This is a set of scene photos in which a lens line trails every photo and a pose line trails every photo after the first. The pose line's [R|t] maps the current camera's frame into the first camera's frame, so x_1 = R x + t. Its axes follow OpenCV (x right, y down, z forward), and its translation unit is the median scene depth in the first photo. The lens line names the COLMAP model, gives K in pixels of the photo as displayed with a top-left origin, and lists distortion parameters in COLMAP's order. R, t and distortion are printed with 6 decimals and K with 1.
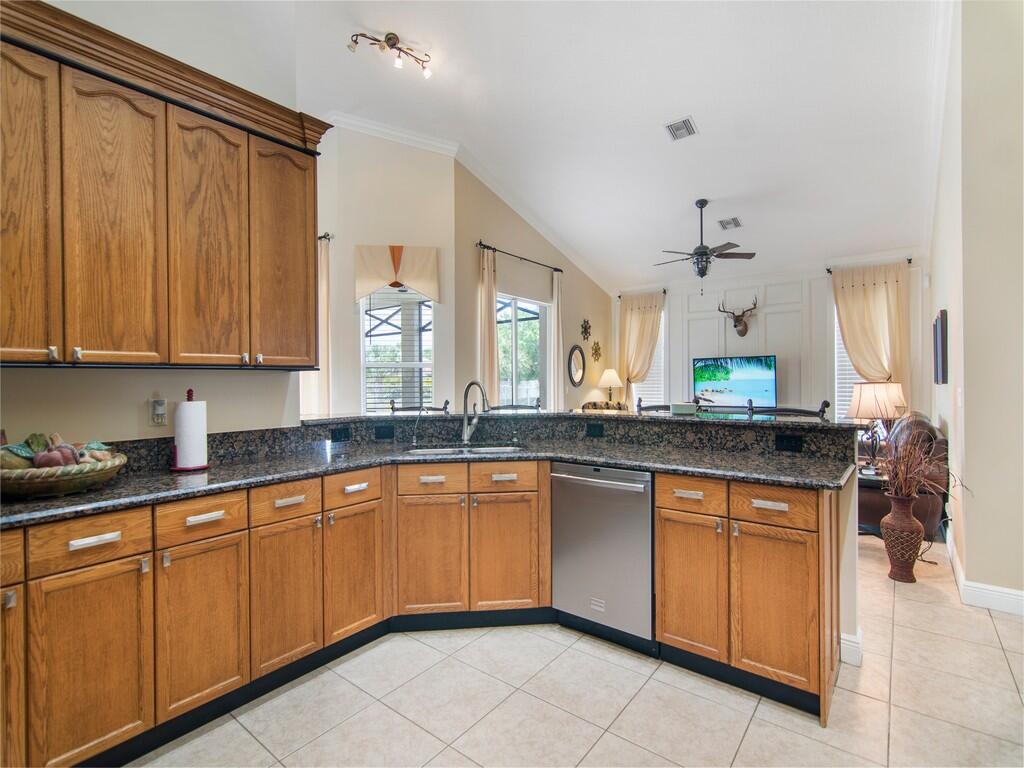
lens RADIAL K [[490.7, 0, 512.0], [0, 490.7, 384.0], [0, 0, 1]] dist [-0.000728, 0.000135]
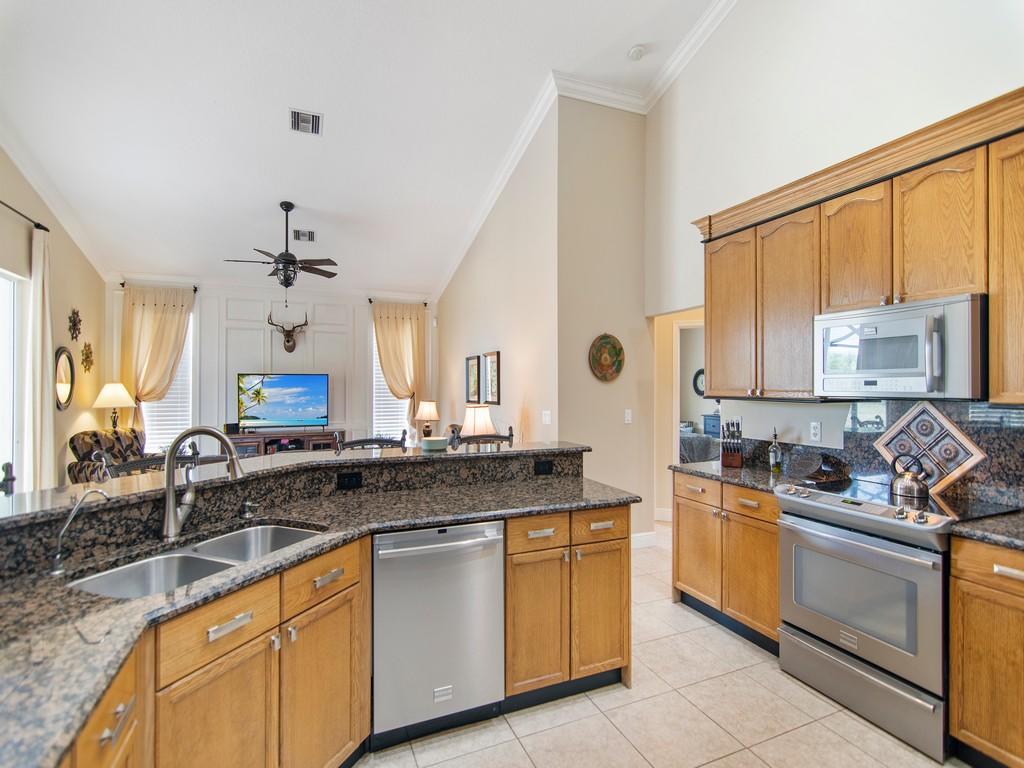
lens RADIAL K [[490.7, 0, 512.0], [0, 490.7, 384.0], [0, 0, 1]] dist [-0.000728, 0.000135]
pose [[0.480887, 0.014559, 0.876662, -0.383585], [-0.000131, 0.999863, -0.016533, -0.045887], [-0.876783, 0.007835, 0.480823, 0.379683]]
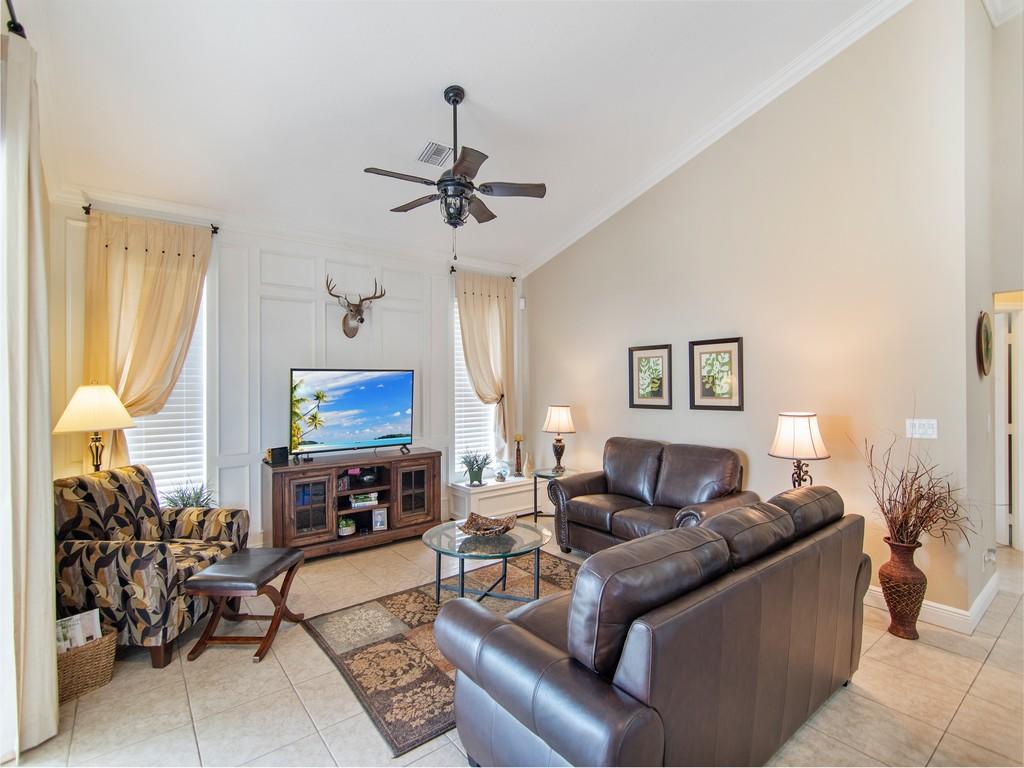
lens RADIAL K [[490.7, 0, 512.0], [0, 490.7, 384.0], [0, 0, 1]] dist [-0.000728, 0.000135]
pose [[0.242162, 0.012379, 0.970157, -0.249411], [0.011806, 0.999807, -0.015704, -0.055454], [-0.970164, 0.015257, 0.241969, 1.520479]]
